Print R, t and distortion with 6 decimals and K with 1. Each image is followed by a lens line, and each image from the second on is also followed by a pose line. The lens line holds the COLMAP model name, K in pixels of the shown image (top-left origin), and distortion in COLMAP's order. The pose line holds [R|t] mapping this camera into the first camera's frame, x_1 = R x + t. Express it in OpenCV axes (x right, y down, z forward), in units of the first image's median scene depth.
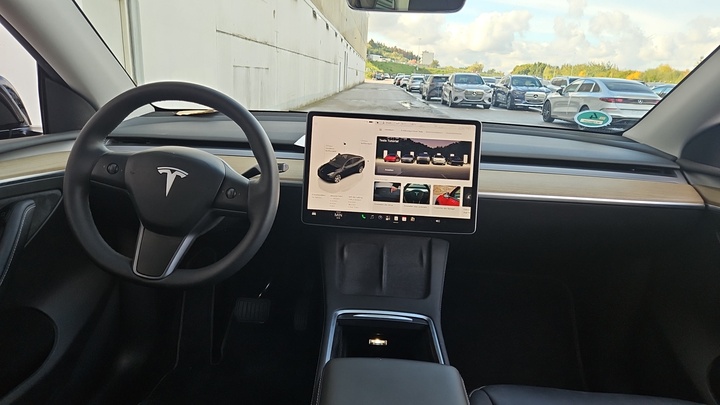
lens RADIAL K [[479.2, 0, 360.0], [0, 479.2, 202.5], [0, 0, 1]] dist [-0.002449, -0.004930]
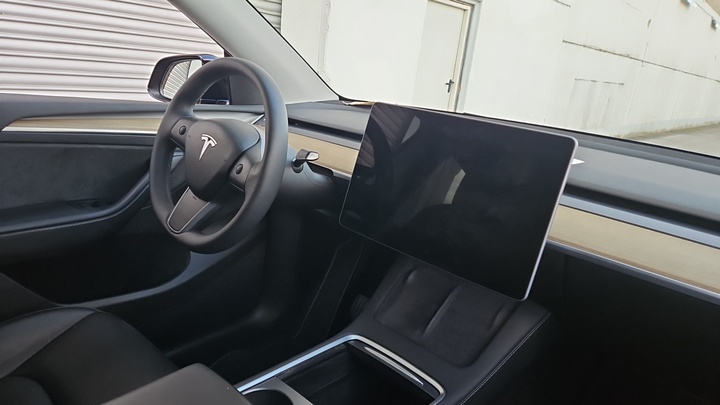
lens RADIAL K [[479.2, 0, 360.0], [0, 479.2, 202.5], [0, 0, 1]] dist [-0.002449, -0.004930]
pose [[0.732462, 0.204652, -0.649320, 0.407134], [-0.225316, 0.972872, 0.052462, -0.042645], [0.642442, 0.107876, 0.758704, 0.299955]]
